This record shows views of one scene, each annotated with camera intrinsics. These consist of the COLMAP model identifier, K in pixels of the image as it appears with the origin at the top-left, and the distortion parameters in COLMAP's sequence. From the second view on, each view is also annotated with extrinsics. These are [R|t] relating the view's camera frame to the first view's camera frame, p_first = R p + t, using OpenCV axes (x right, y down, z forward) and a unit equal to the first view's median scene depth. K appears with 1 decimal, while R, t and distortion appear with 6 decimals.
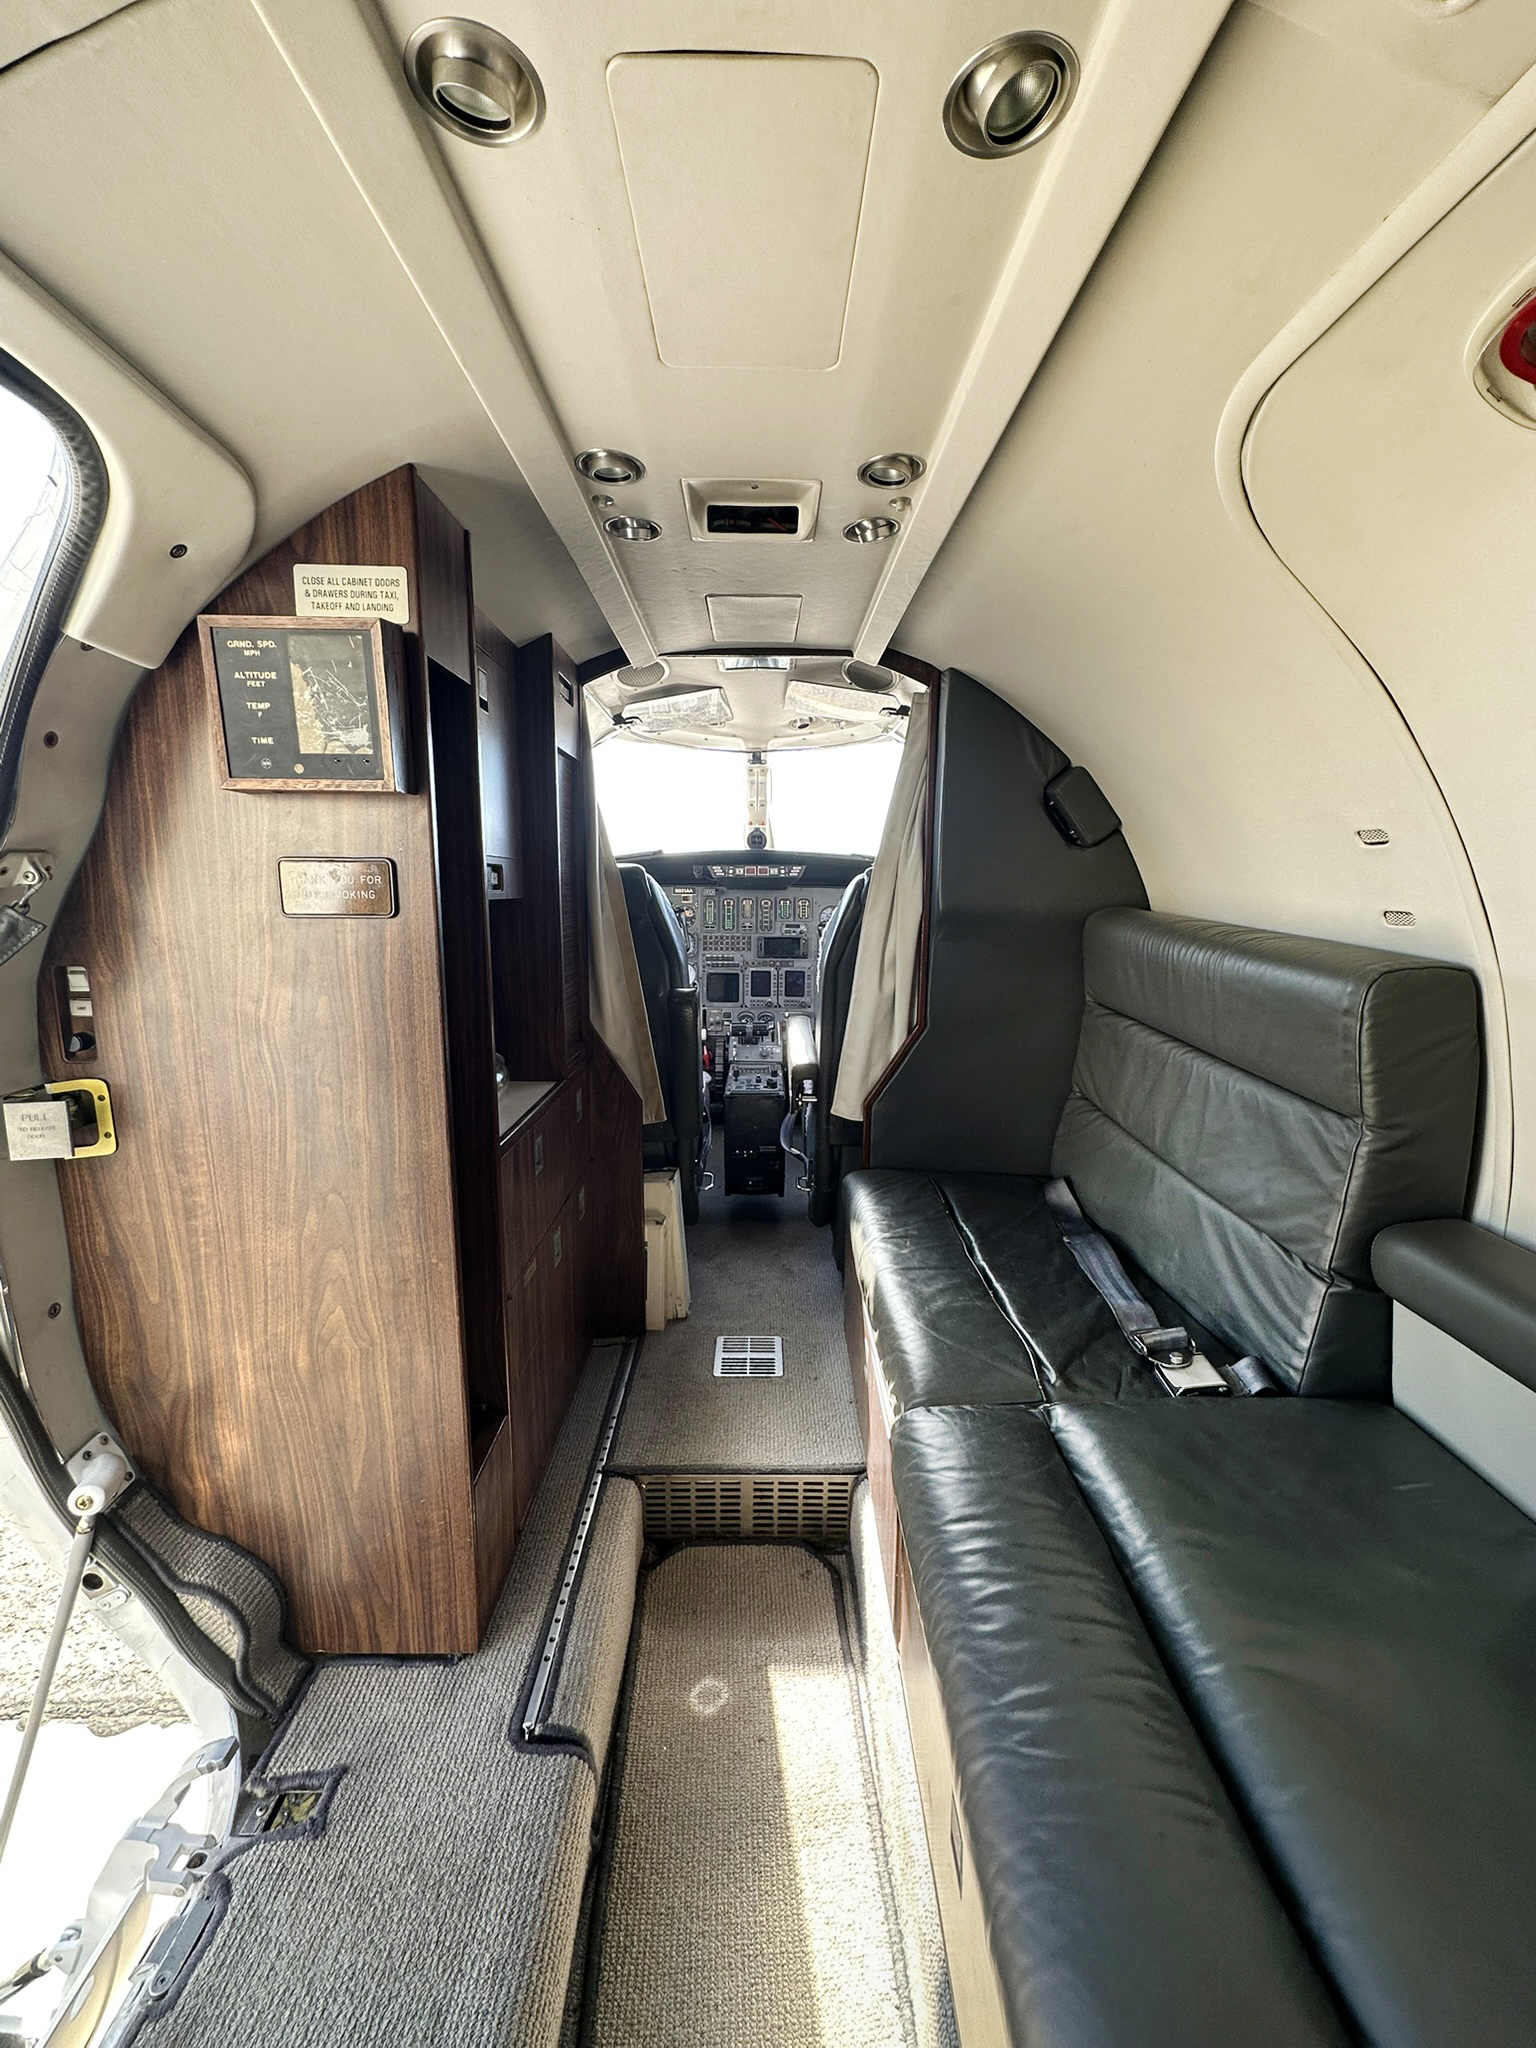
lens RADIAL K [[813.2, 0, 768.7], [0, 813.2, 1018.3], [0, 0, 1]] dist [-0.001303, -0.000184]
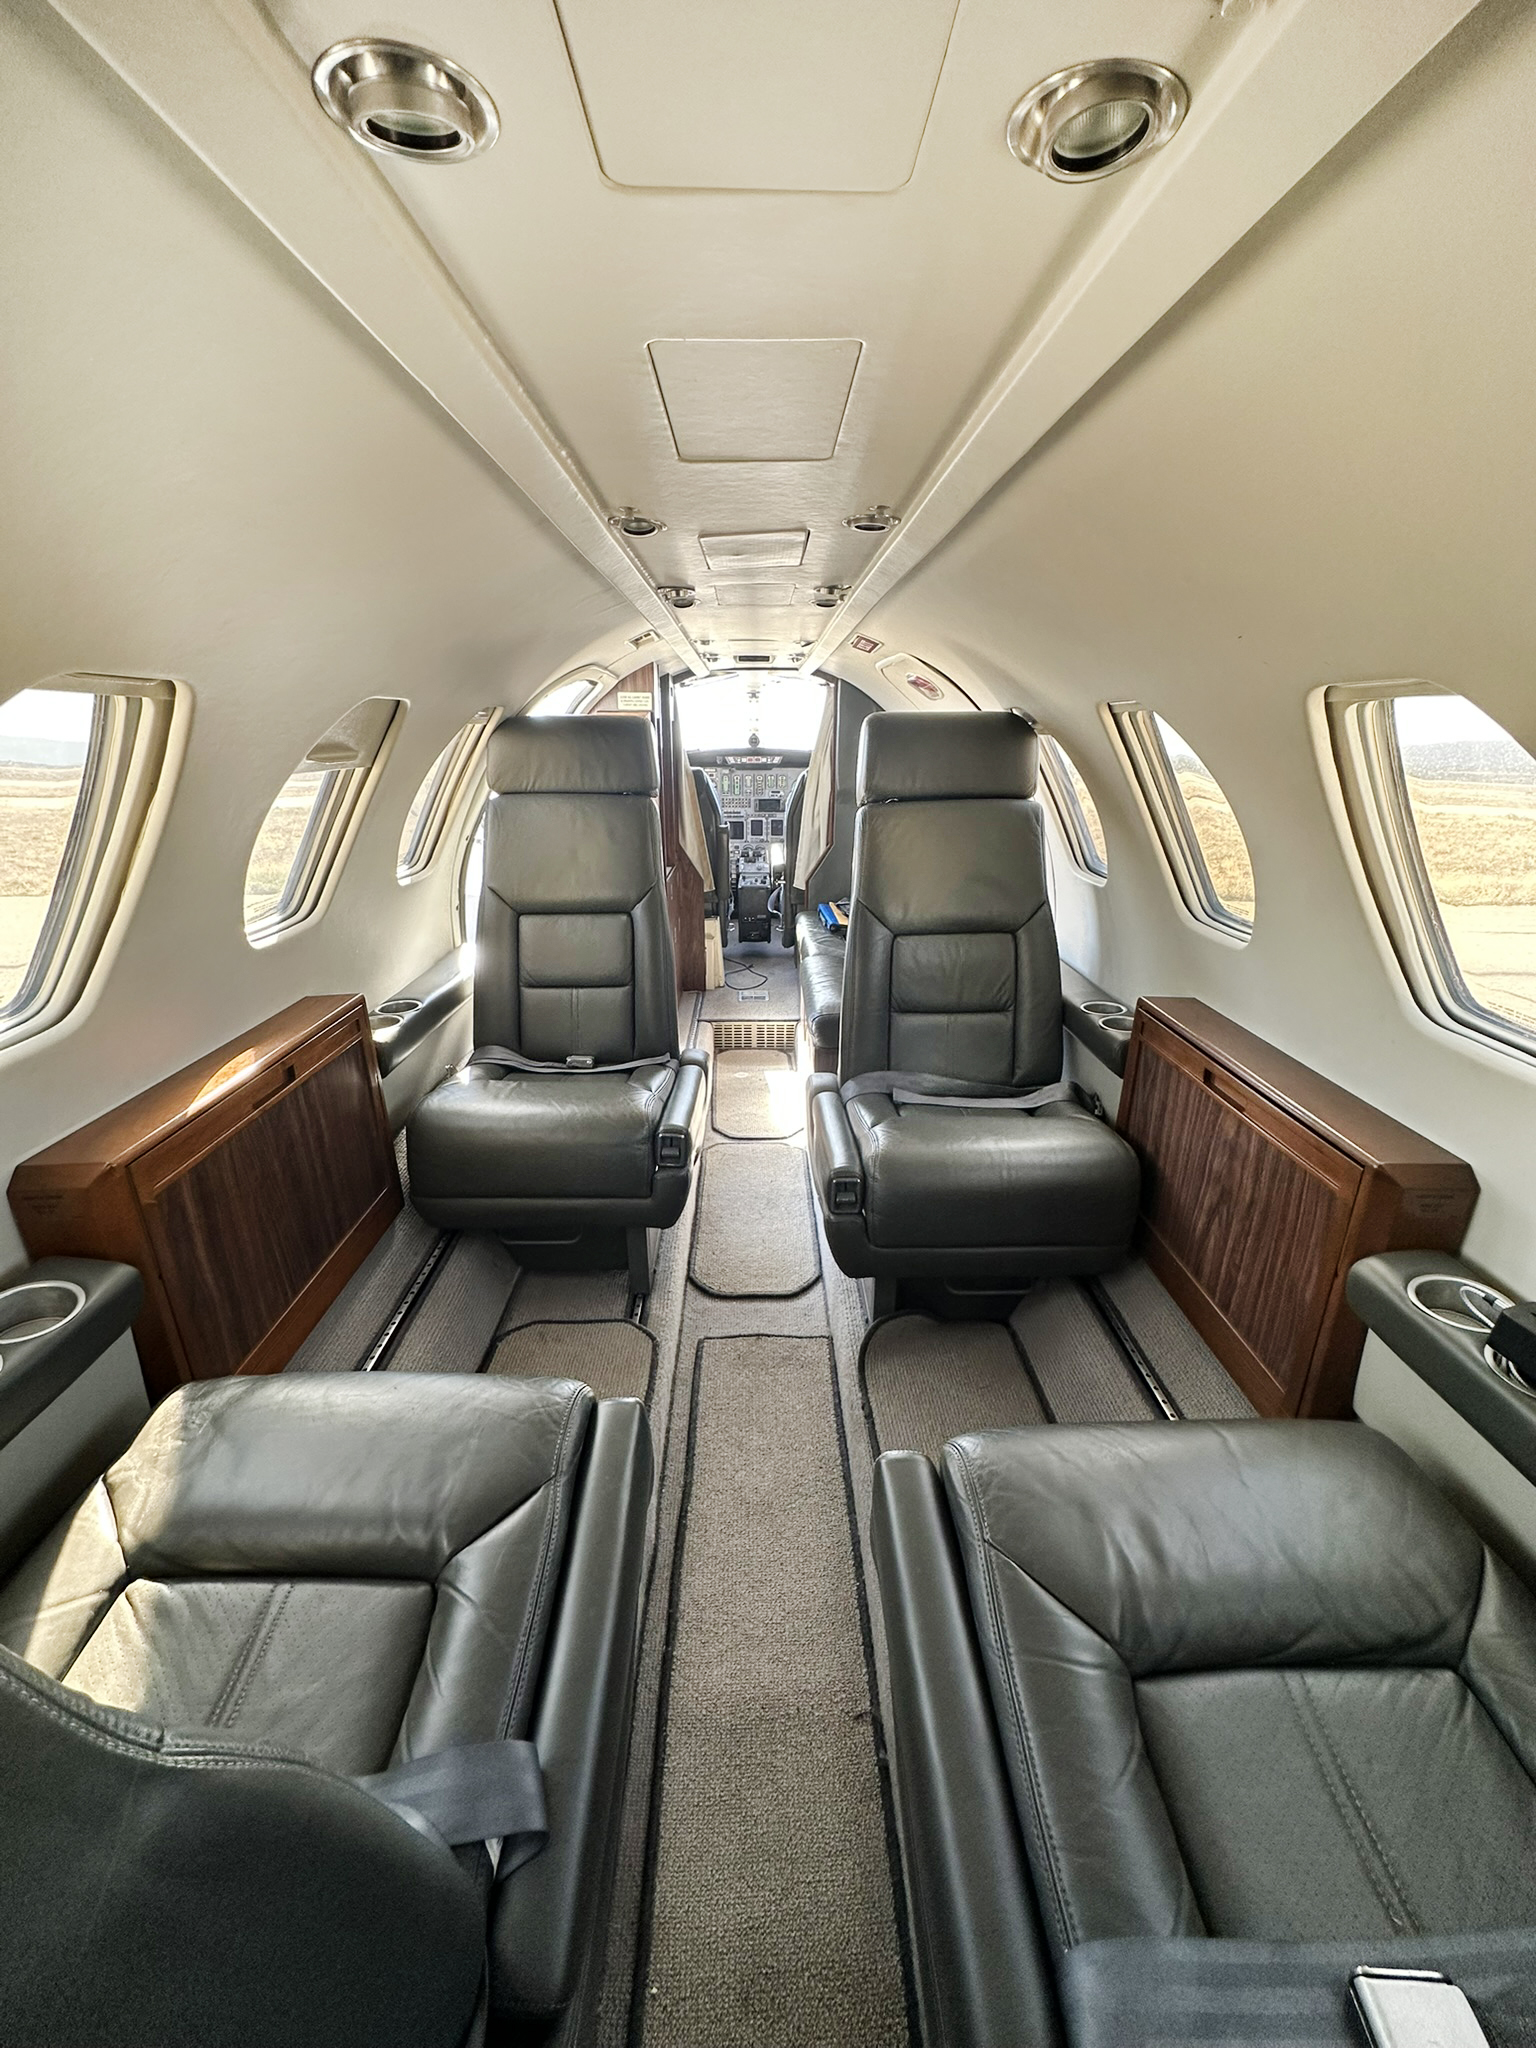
lens RADIAL K [[813.2, 0, 768.7], [0, 813.2, 1018.3], [0, 0, 1]] dist [-0.001303, -0.000184]
pose [[0.999953, -0.007760, 0.005735, 0.002296], [0.006639, 0.984617, 0.174601, 0.059927], [-0.007001, -0.174555, 0.984623, -0.832975]]
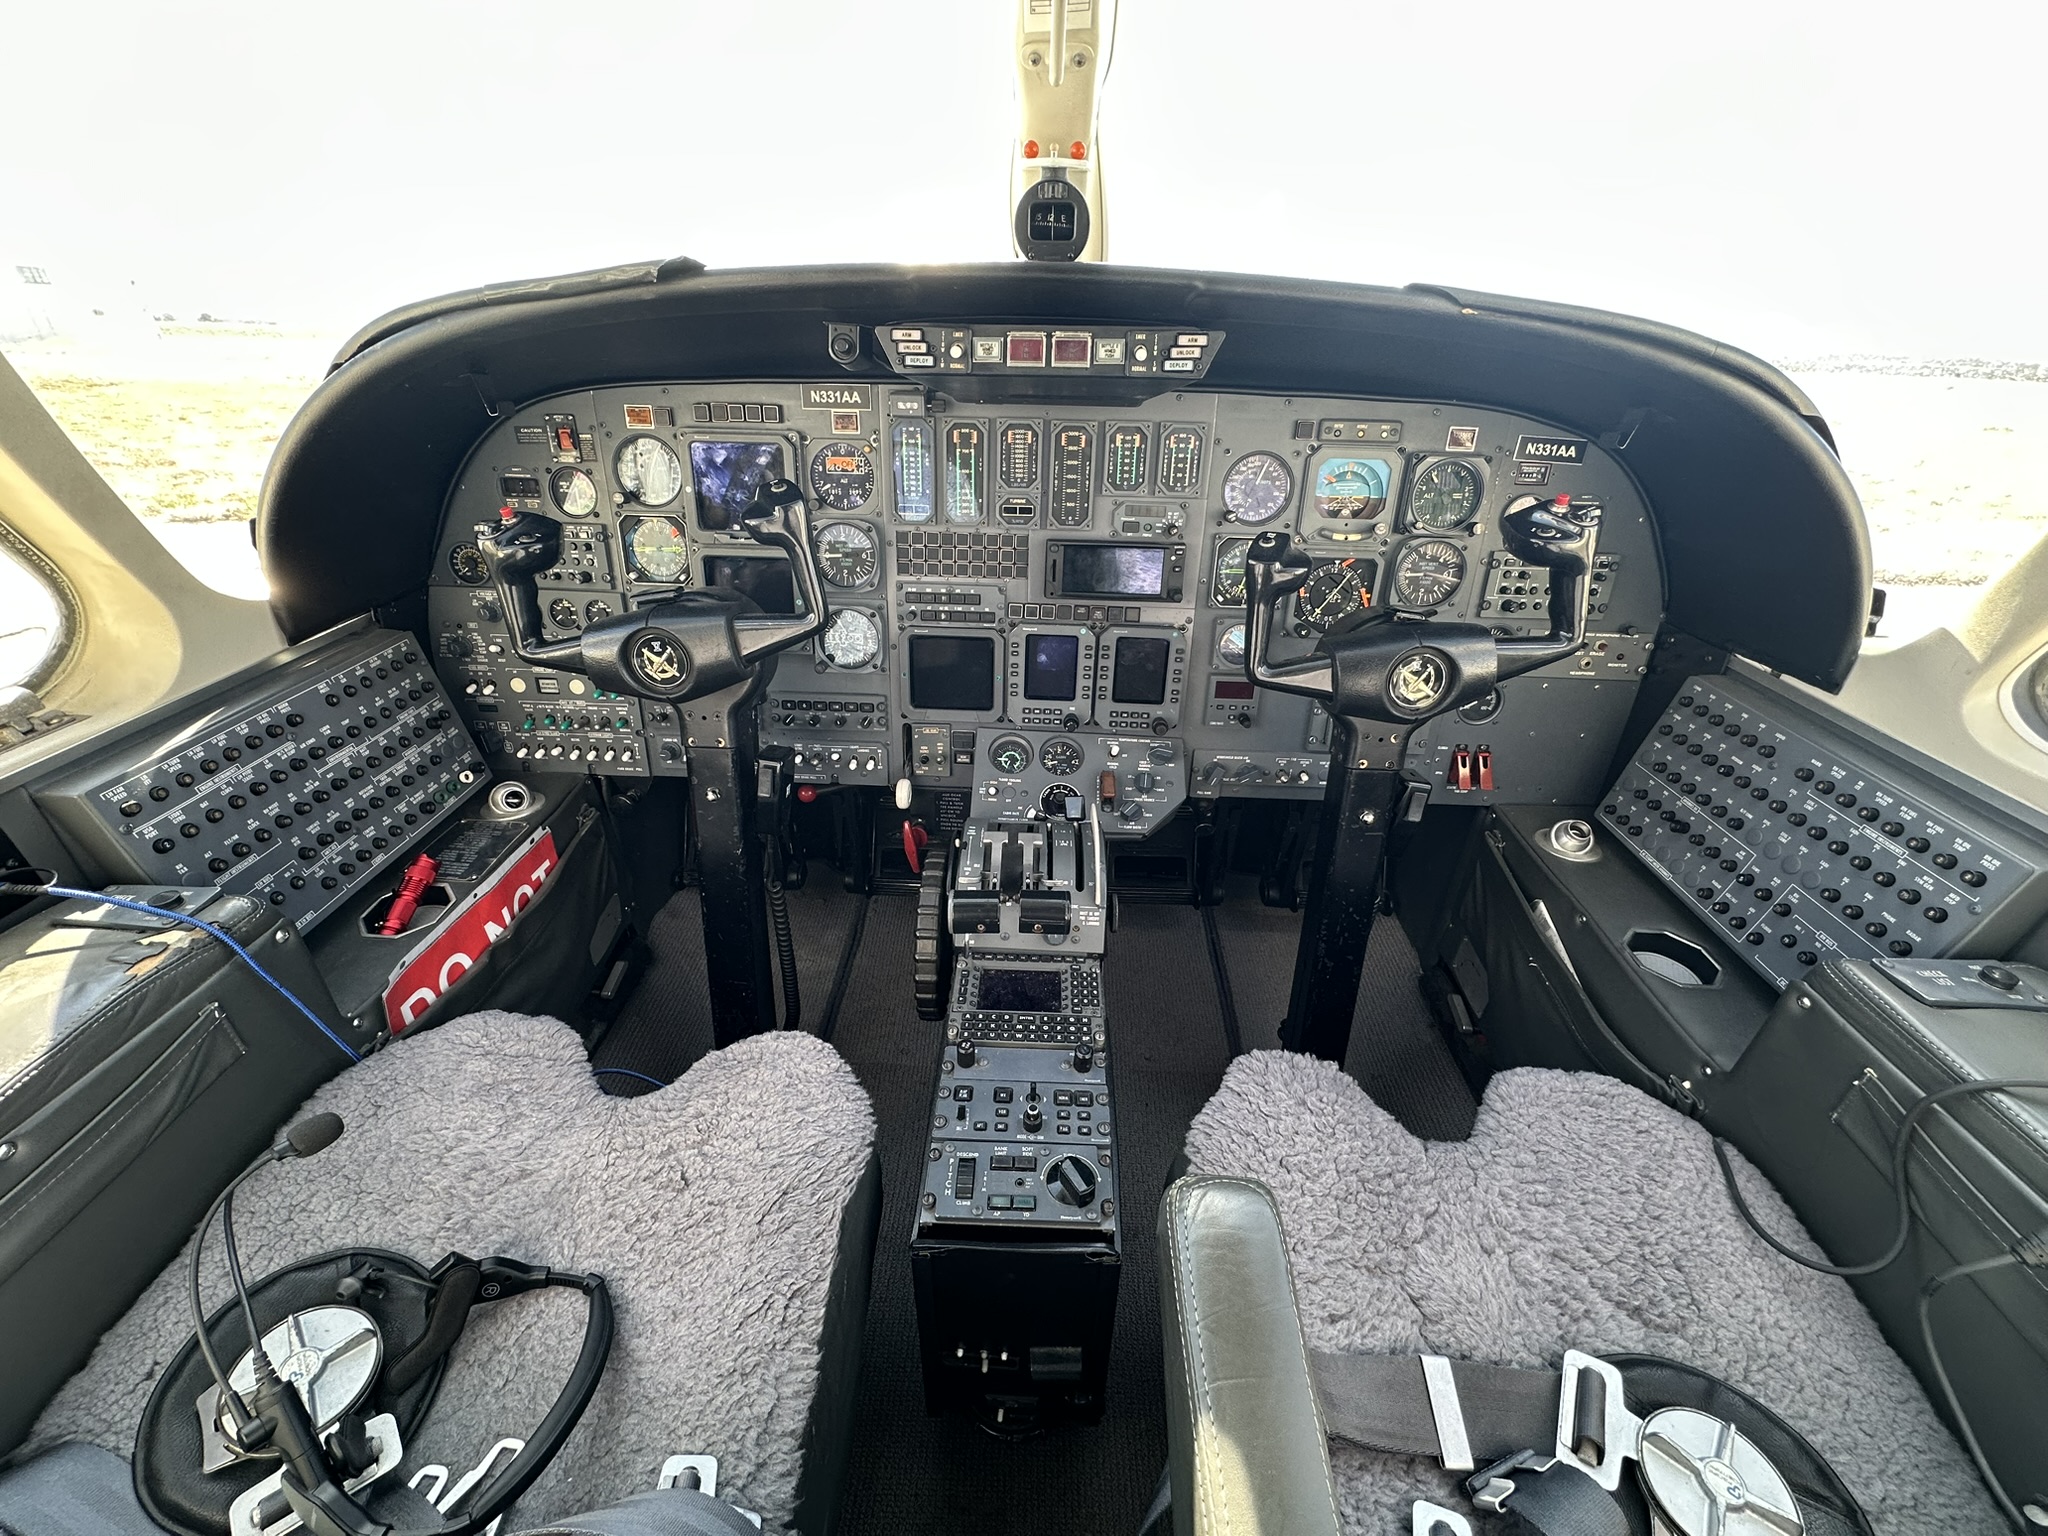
lens RADIAL K [[813.2, 0, 1024.6], [0, 813.2, 762.9], [0, 0, 1]] dist [-0.001303, -0.000184]
pose [[0.999047, 0.031620, -0.030099, -0.010622], [-0.019402, 0.939244, 0.342701, -0.152501], [0.039107, -0.341791, 0.938962, 0.730382]]
